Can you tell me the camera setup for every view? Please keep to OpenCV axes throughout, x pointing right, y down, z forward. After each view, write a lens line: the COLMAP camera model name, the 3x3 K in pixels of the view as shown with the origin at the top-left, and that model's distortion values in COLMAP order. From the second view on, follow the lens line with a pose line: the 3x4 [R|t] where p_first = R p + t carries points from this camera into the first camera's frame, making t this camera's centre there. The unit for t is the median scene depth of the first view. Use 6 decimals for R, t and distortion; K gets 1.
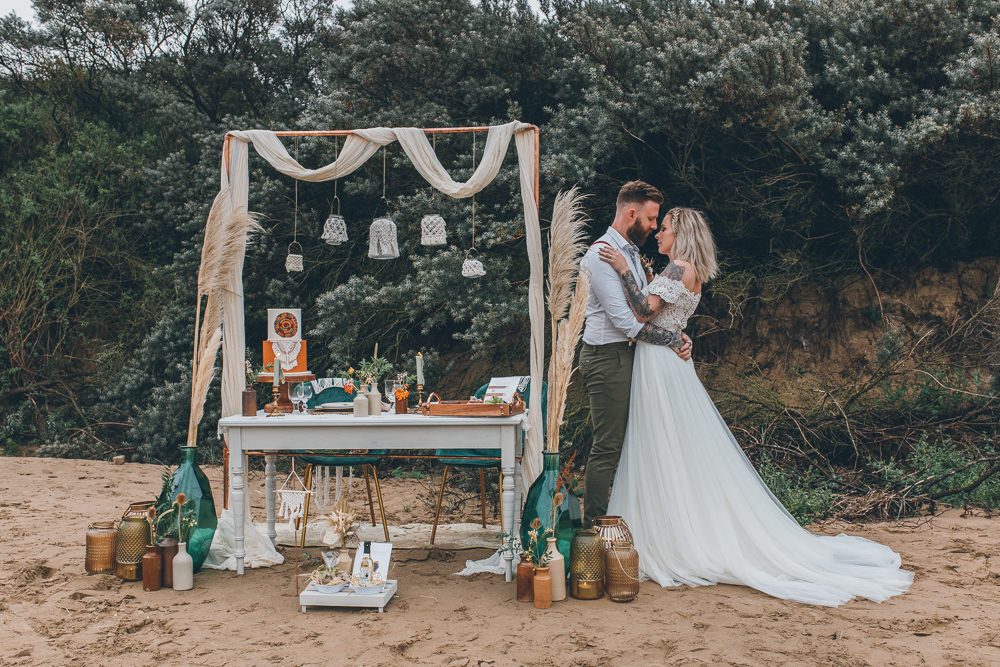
lens RADIAL K [[1060.3, 0, 500.9], [0, 1060.3, 334.5], [0, 0, 1]] dist [-0.005647, 0.000000]
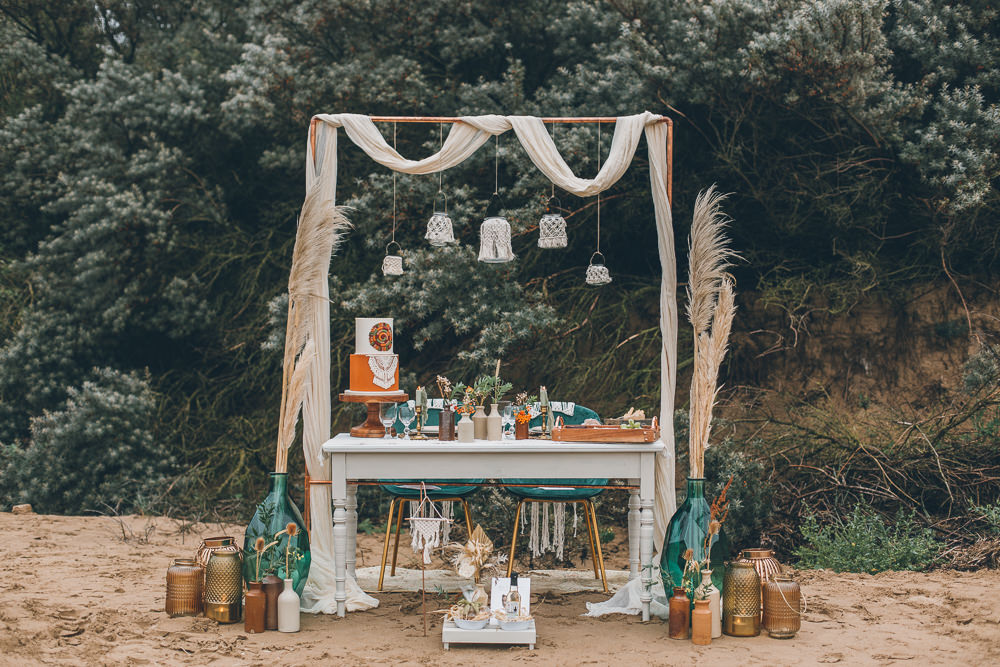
lens RADIAL K [[1469.2, 0, 499.5], [0, 1469.2, 332.3], [0, 0, 1]] dist [-0.035917, 0.000000]
pose [[0.996838, 0.010295, 0.078796, -0.102964], [-0.009053, 0.999829, -0.016113, 0.003353], [-0.078948, 0.015349, 0.996761, -0.113605]]
